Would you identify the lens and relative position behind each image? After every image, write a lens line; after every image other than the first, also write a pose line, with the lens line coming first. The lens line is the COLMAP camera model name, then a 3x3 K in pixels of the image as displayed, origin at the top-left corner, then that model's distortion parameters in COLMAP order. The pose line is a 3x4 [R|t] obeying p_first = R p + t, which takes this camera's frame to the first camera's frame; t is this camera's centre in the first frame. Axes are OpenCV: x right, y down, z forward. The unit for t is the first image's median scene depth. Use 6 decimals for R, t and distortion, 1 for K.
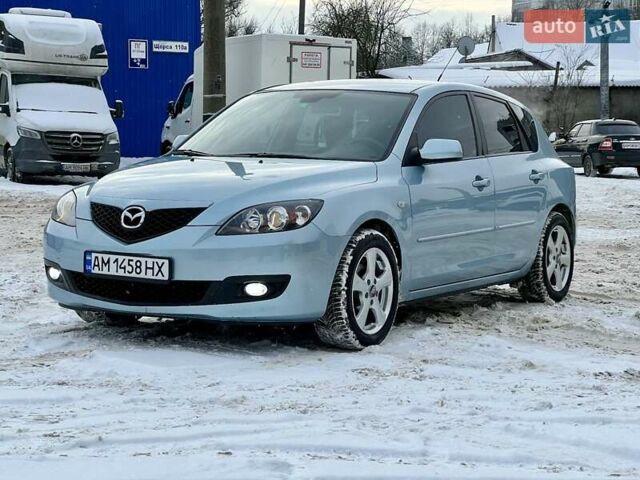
lens RADIAL K [[1383.2, 0, 320.0], [0, 1383.2, 240.0], [0, 0, 1]] dist [0.058624, 0.430694]
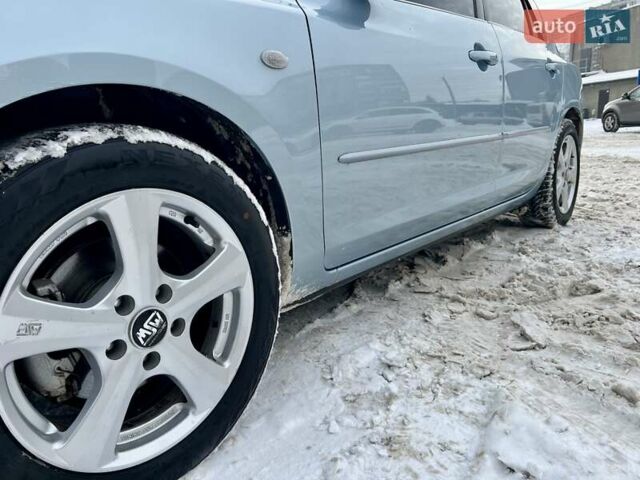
lens RADIAL K [[478.3, 0, 320.0], [0, 478.3, 240.0], [0, 0, 1]] dist [0.061388, -0.091073]
pose [[0.986532, -0.010149, -0.163251, 0.093370], [0.035845, 0.987227, 0.155235, 0.001914], [0.159591, -0.158996, 0.974295, 0.898906]]
